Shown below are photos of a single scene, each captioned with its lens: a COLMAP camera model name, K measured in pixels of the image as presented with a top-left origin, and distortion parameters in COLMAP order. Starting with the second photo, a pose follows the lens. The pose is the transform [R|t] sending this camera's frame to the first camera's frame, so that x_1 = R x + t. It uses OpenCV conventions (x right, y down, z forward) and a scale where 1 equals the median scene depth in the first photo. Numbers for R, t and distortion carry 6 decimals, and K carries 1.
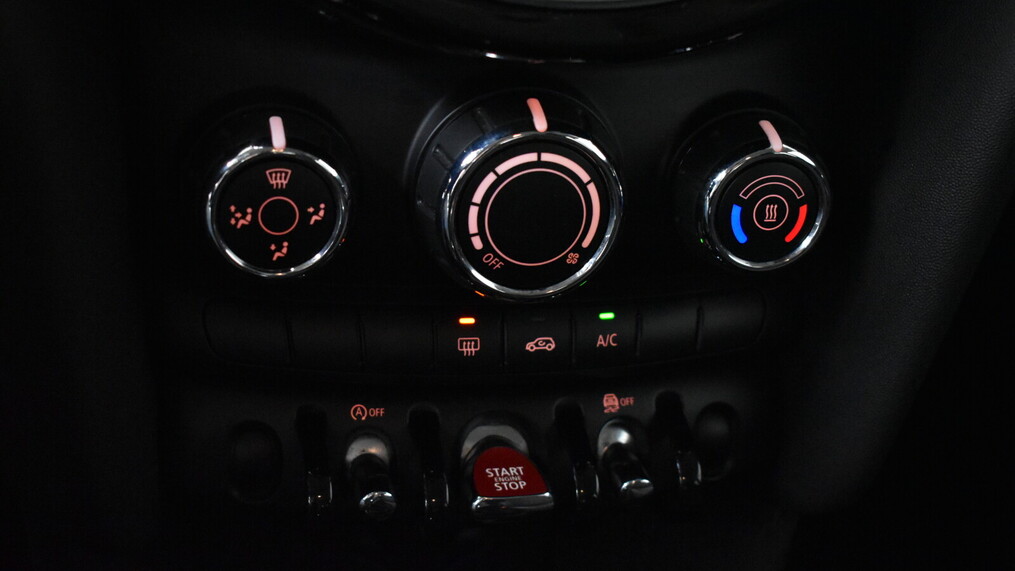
lens RADIAL K [[1657.9, 0, 507.5], [0, 1657.9, 285.5], [0, 0, 1]] dist [-0.004864, -0.002777]
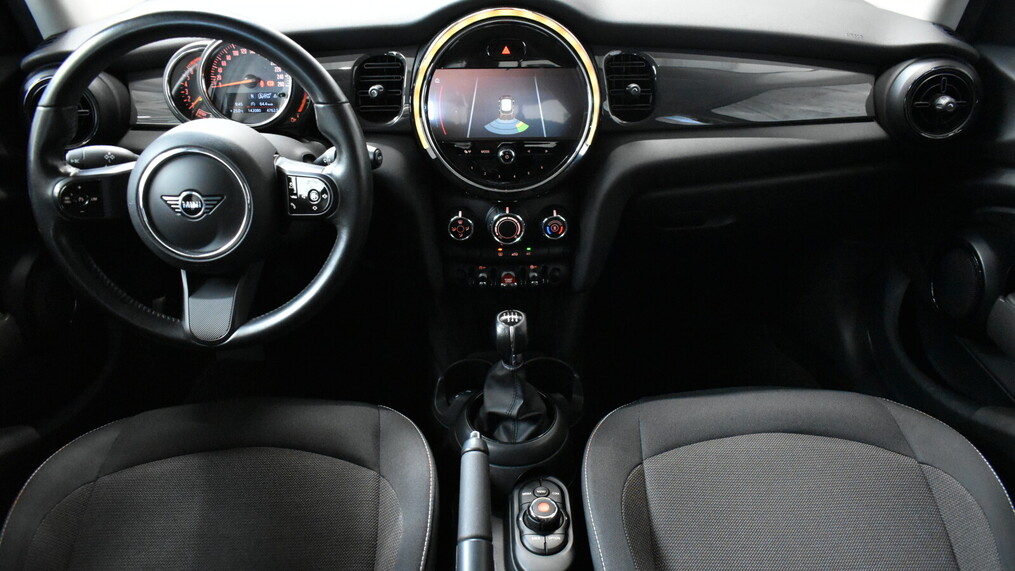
lens RADIAL K [[763.9, 0, 507.5], [0, 763.9, 285.5], [0, 0, 1]] dist [-0.028067, 0.007719]
pose [[0.974942, 0.010761, -0.222198, 0.543666], [-0.006531, 0.999783, 0.019762, 0.088589], [0.222362, -0.017816, 0.974801, -1.355104]]
